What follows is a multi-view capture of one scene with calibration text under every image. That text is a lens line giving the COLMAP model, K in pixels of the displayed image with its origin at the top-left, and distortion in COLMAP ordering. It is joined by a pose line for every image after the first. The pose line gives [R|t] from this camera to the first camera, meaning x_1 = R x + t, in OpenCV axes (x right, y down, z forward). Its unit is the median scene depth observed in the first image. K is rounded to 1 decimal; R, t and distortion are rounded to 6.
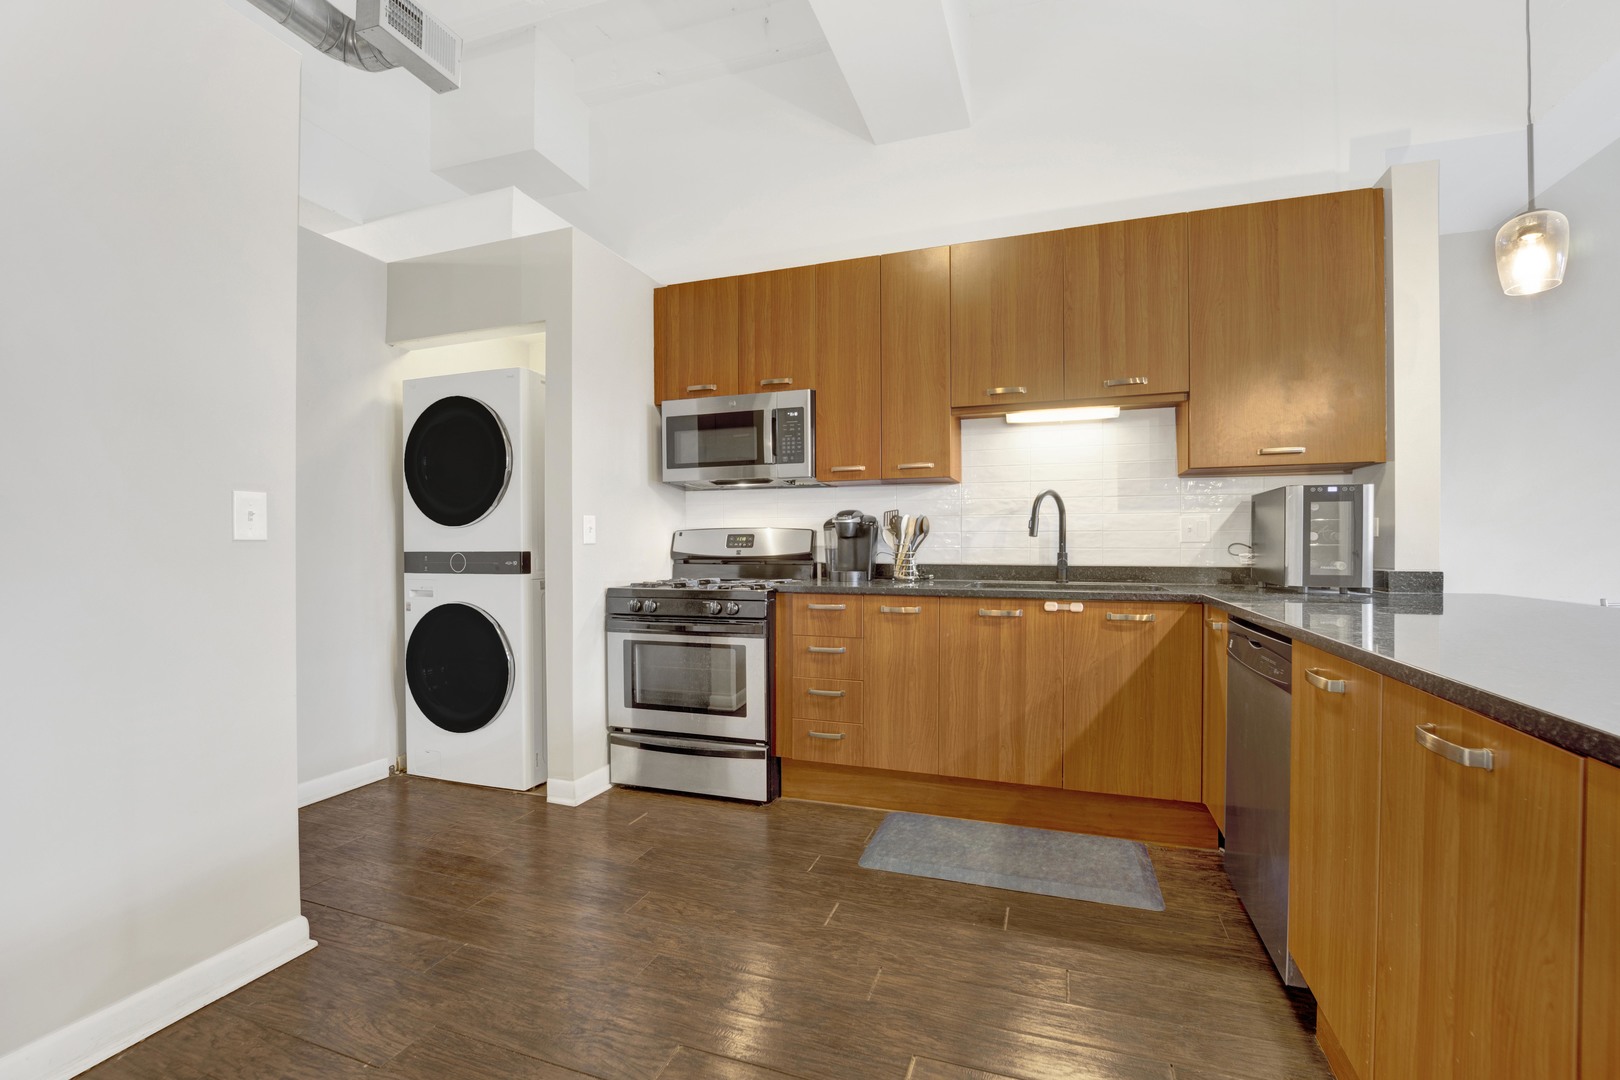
lens RADIAL K [[684.2, 0, 801.3], [0, 684.2, 544.1], [0, 0, 1]] dist [-0.016229, -0.000246]
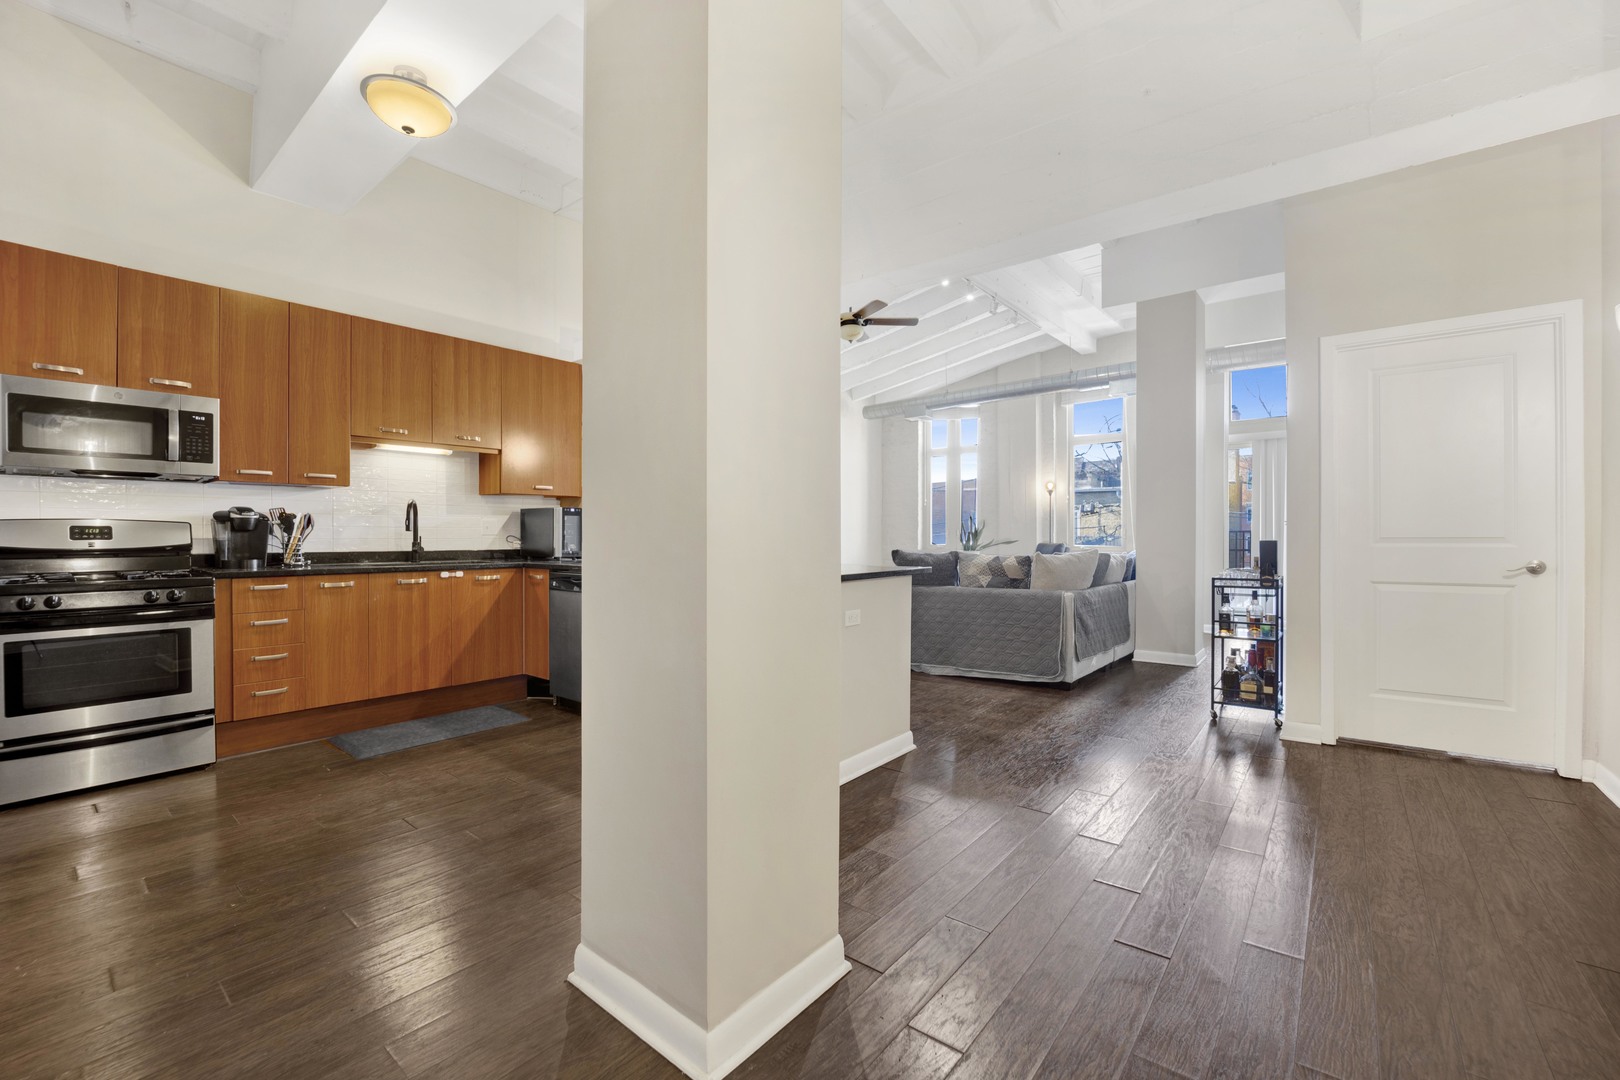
lens RADIAL K [[703.0, 0, 803.5], [0, 703.0, 535.9], [0, 0, 1]] dist [-0.015495, -0.000723]
pose [[0.332251, -0.000161, 0.943191, -0.784253], [0.000706, 1.000000, -0.000078, 0.000055], [-0.943191, 0.000692, 0.332251, -0.301610]]
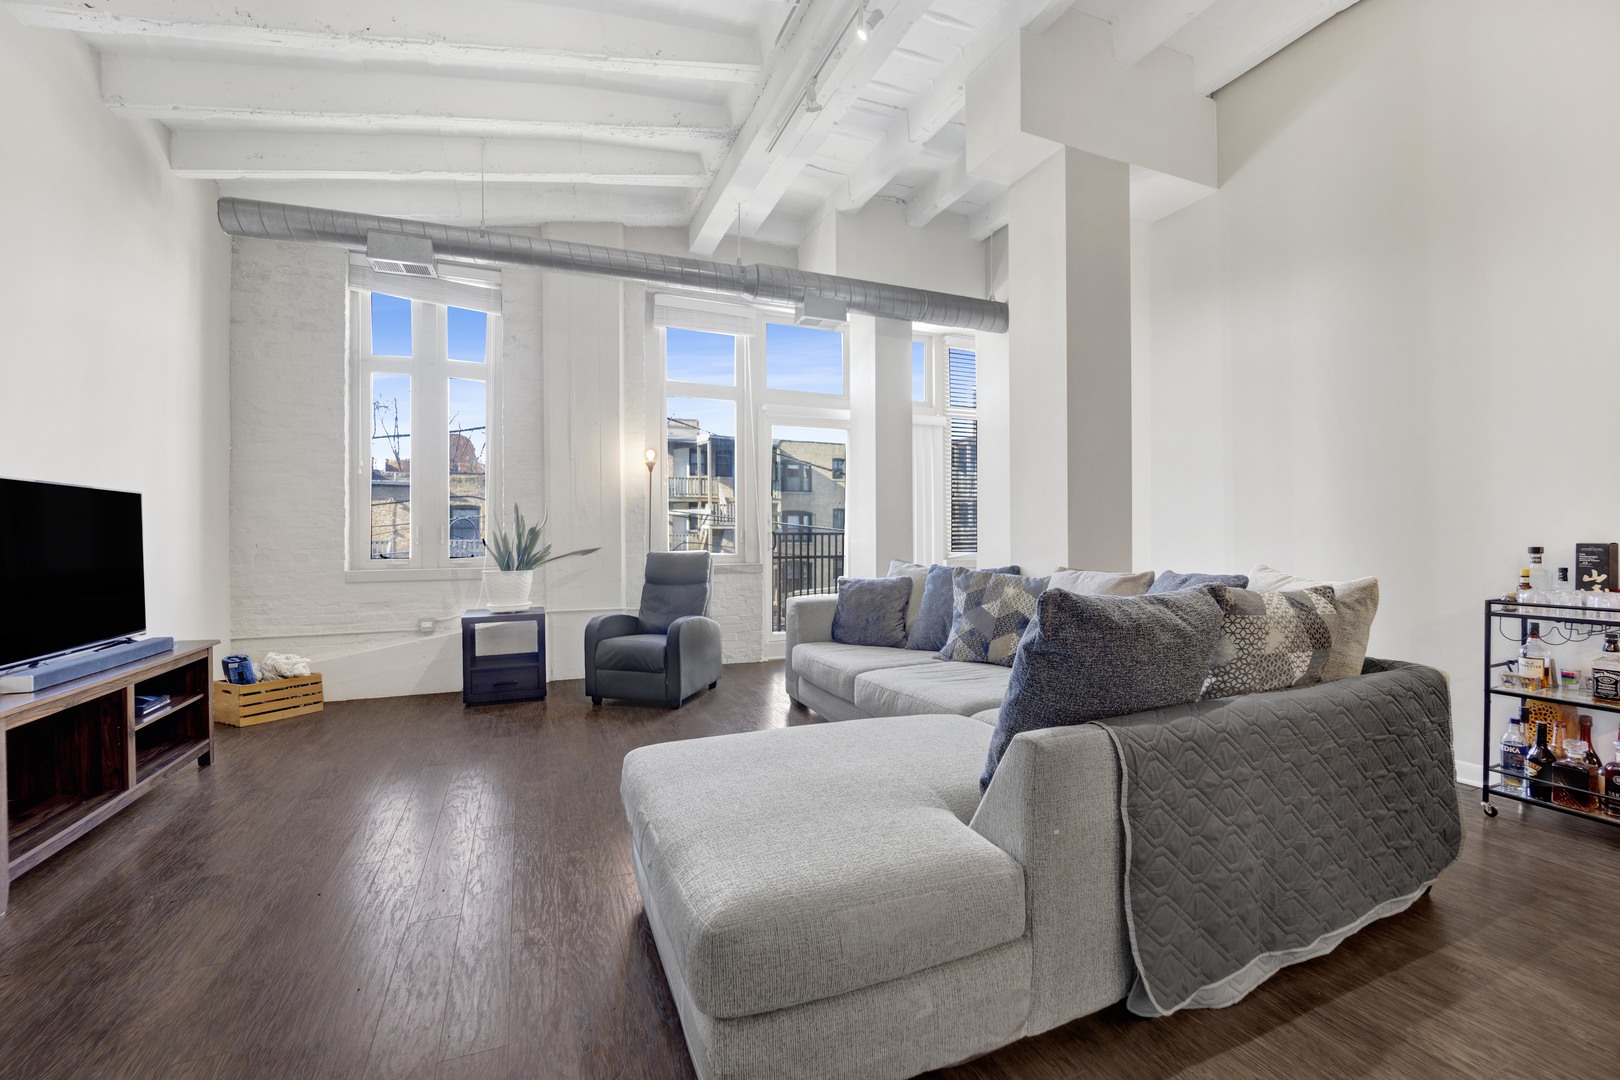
lens RADIAL K [[669.6, 0, 810.0], [0, 669.6, 540.0], [0, 0, 1]] dist [-0.013711, 0.000236]
pose [[-0.674467, 0.000665, 0.738305, 0.935980], [0.003835, 0.999989, 0.002604, -0.001076], [-0.738295, 0.004588, -0.674462, 0.578404]]
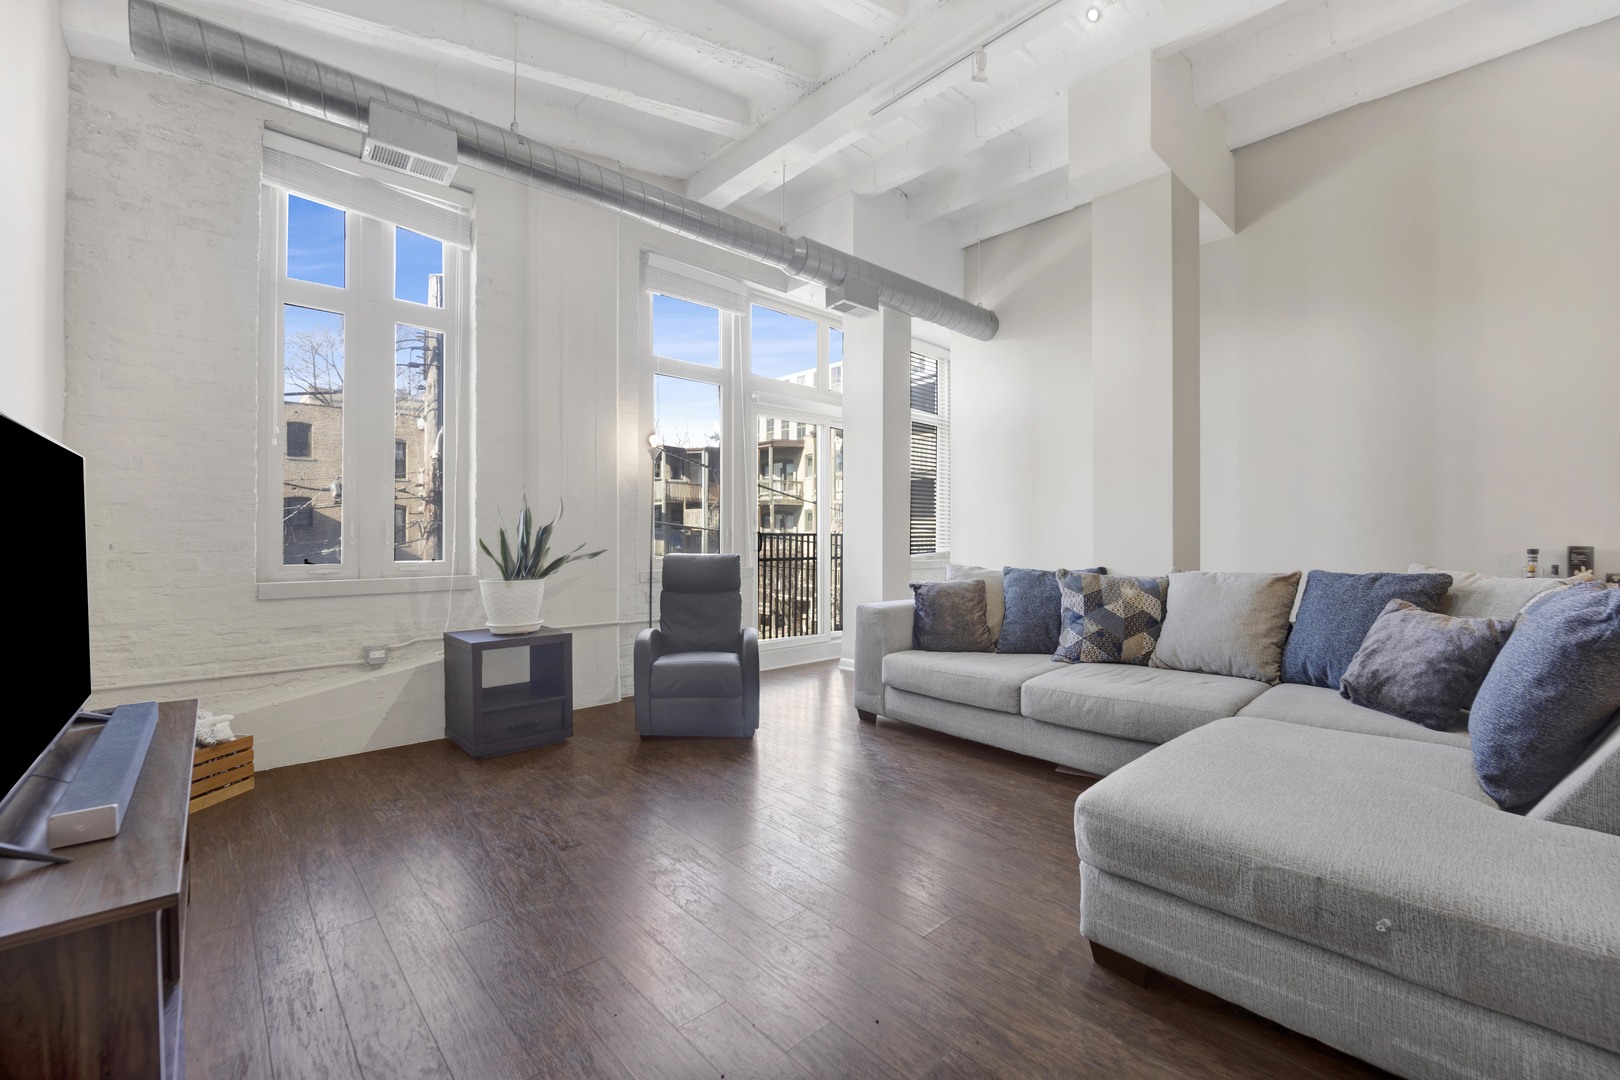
lens RADIAL K [[669.6, 0, 810.0], [0, 669.6, 540.0], [0, 0, 1]] dist [-0.013711, 0.000236]
pose [[-0.885296, -0.002019, 0.465024, 1.509583], [-0.000822, 0.999996, 0.002777, -0.003519], [-0.465028, 0.002077, -0.885293, 0.864743]]
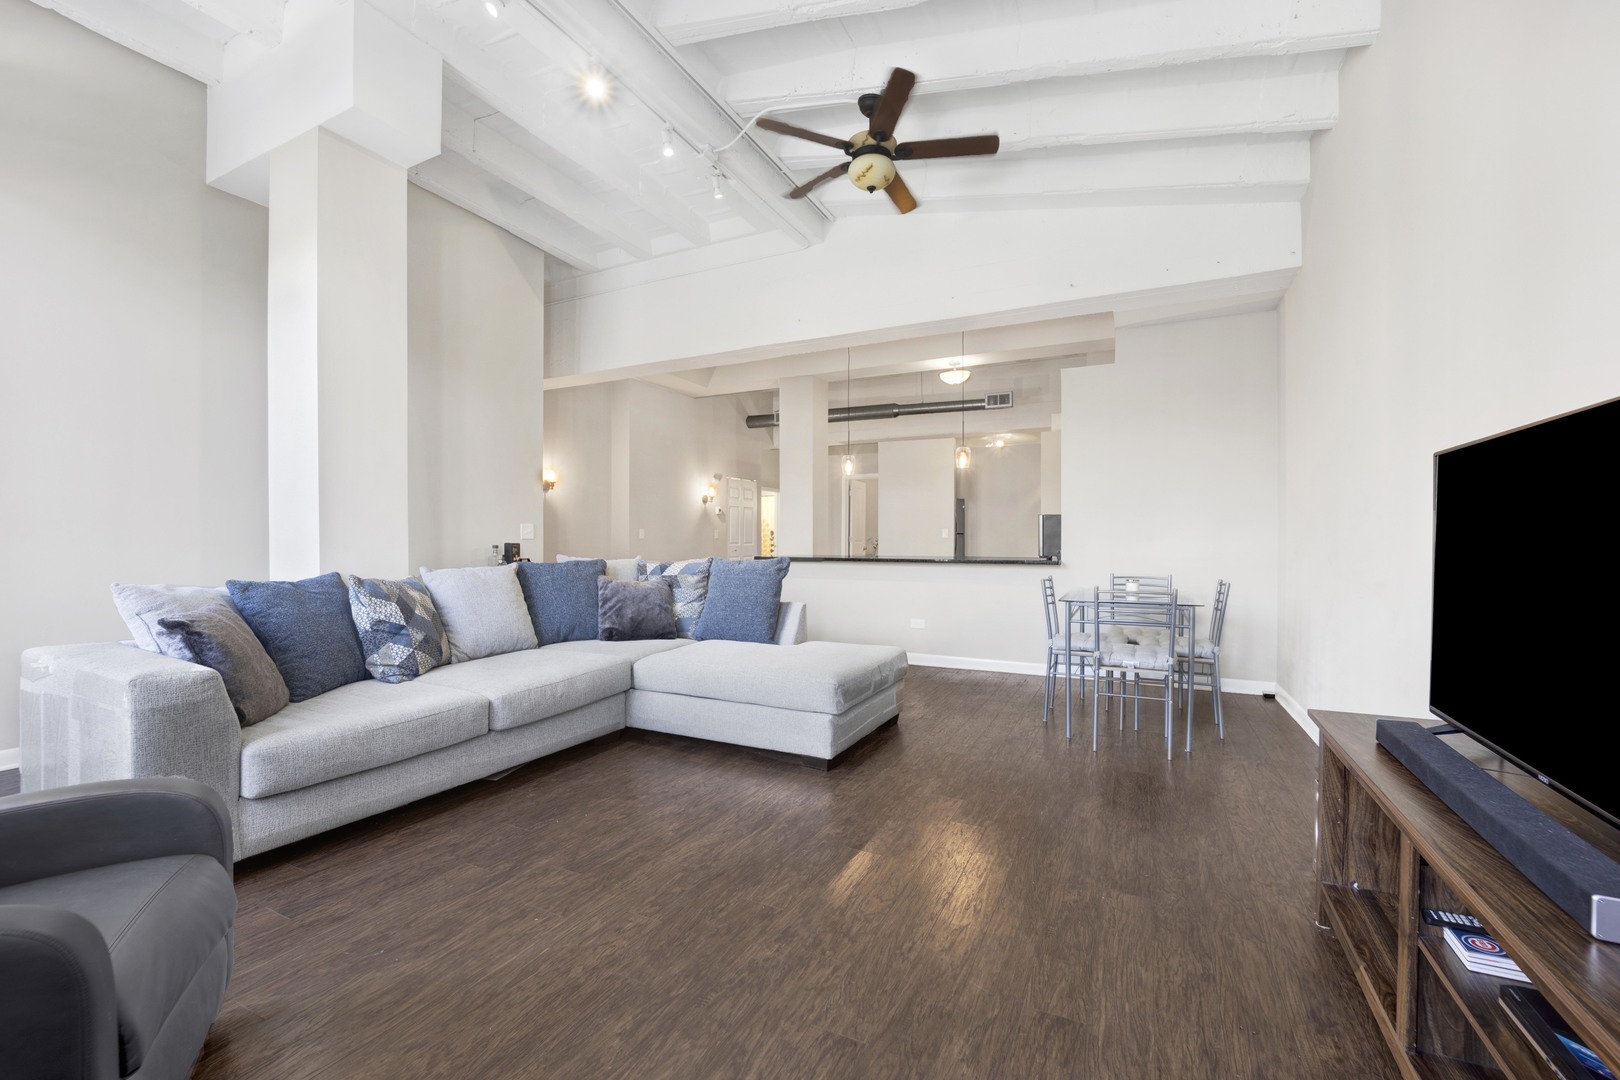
lens RADIAL K [[684.2, 0, 801.3], [0, 684.2, 544.1], [0, 0, 1]] dist [-0.016229, -0.000246]
pose [[-0.125247, 0.007217, -0.992099, 2.624190], [0.002016, 0.999973, 0.007020, 0.000351], [0.992124, -0.001121, -0.125258, 0.333378]]
